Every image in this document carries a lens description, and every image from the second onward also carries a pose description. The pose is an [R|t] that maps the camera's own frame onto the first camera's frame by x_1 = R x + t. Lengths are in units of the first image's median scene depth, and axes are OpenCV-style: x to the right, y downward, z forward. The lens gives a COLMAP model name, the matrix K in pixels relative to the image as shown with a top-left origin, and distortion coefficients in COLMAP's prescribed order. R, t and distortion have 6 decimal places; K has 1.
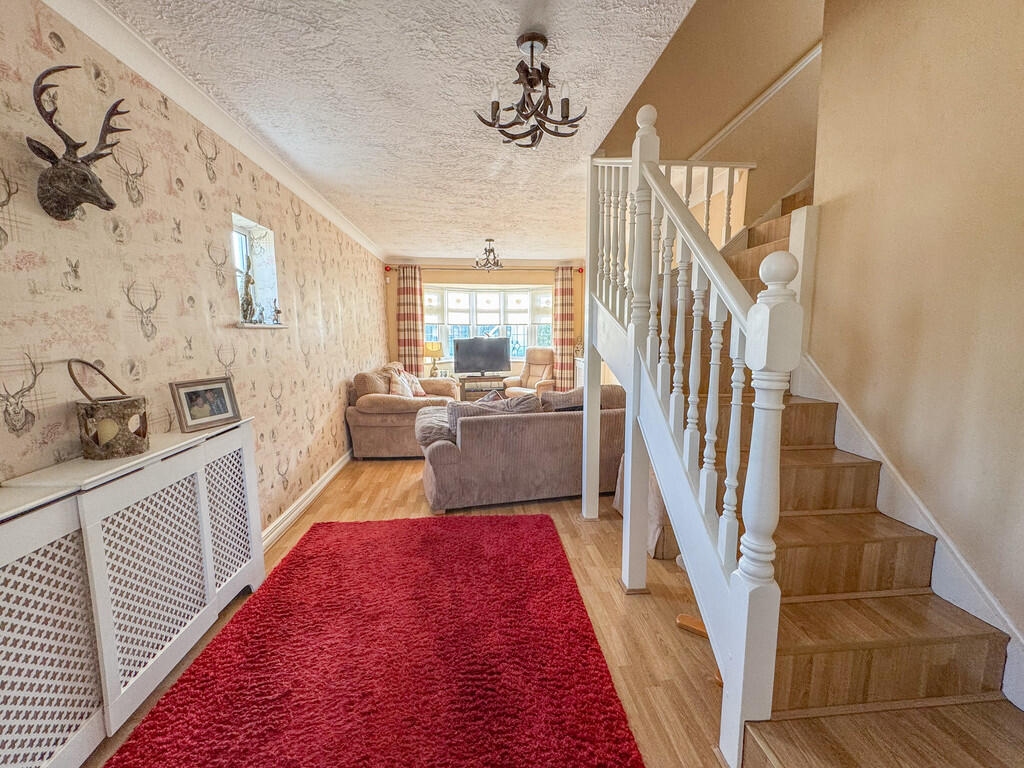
lens RADIAL K [[416.7, 0, 514.5], [0, 416.7, 383.0], [0, 0, 1]] dist [-0.001157, -0.000359]
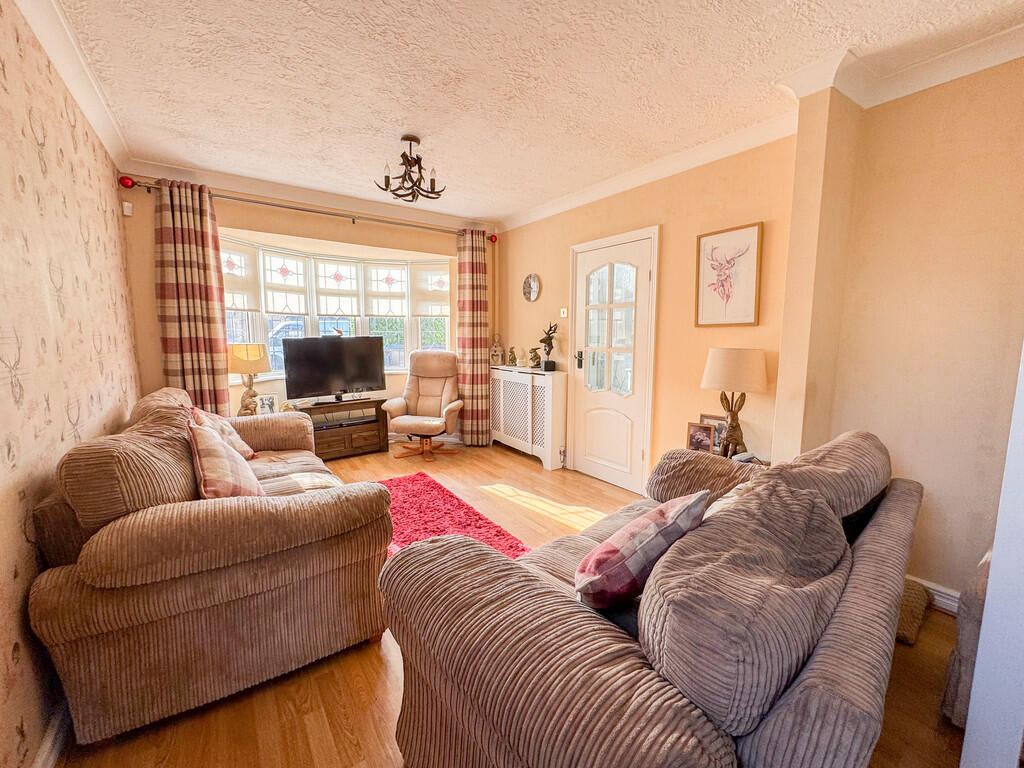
lens RADIAL K [[416.7, 0, 507.9], [0, 416.7, 383.8], [0, 0, 1]] dist [-0.001157, -0.000359]
pose [[0.875738, -0.049672, 0.480224, -0.161141], [0.051678, 0.998623, 0.009053, -0.036227], [-0.480013, 0.016889, 0.877099, 0.388077]]
